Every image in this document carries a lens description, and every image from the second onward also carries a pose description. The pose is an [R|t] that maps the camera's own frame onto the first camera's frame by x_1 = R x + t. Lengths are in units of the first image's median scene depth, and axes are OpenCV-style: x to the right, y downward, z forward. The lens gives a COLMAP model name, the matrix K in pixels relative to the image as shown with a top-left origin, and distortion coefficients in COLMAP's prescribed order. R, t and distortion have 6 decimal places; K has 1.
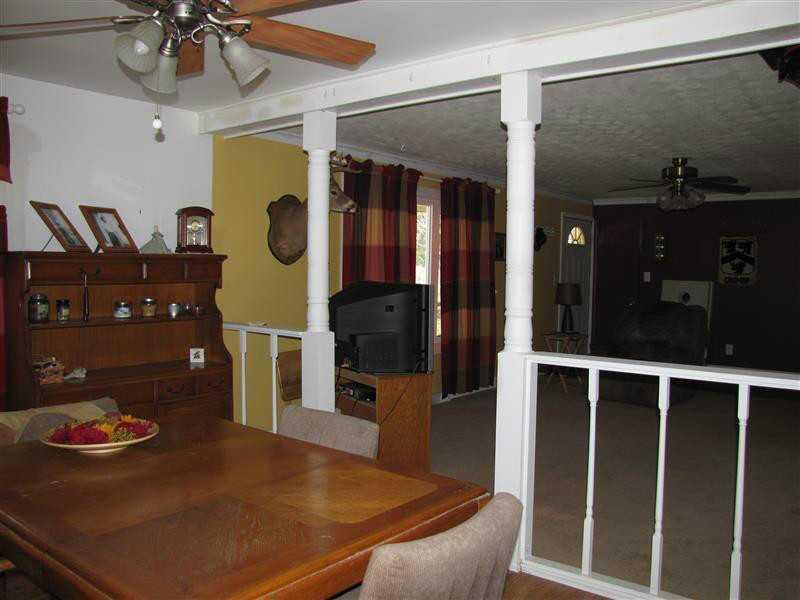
lens RADIAL K [[667.8, 0, 400.0], [0, 667.8, 300.0], [0, 0, 1]] dist [-0.204159, 0.170552]
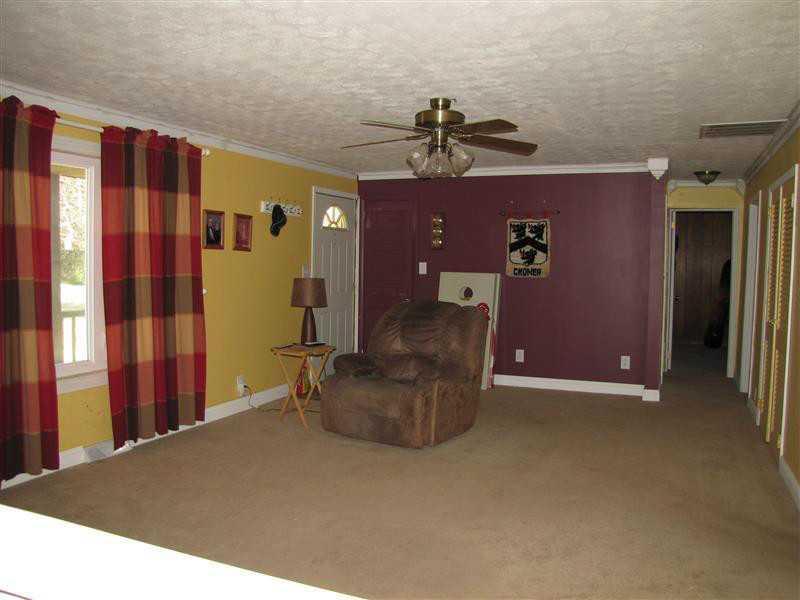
lens RADIAL K [[667.8, 0, 400.0], [0, 667.8, 300.0], [0, 0, 1]] dist [-0.204159, 0.170552]
pose [[0.961307, -0.016734, 0.274969, 0.146956], [0.012772, 0.999787, 0.016193, -0.011477], [-0.275182, -0.012054, 0.961317, 0.245579]]
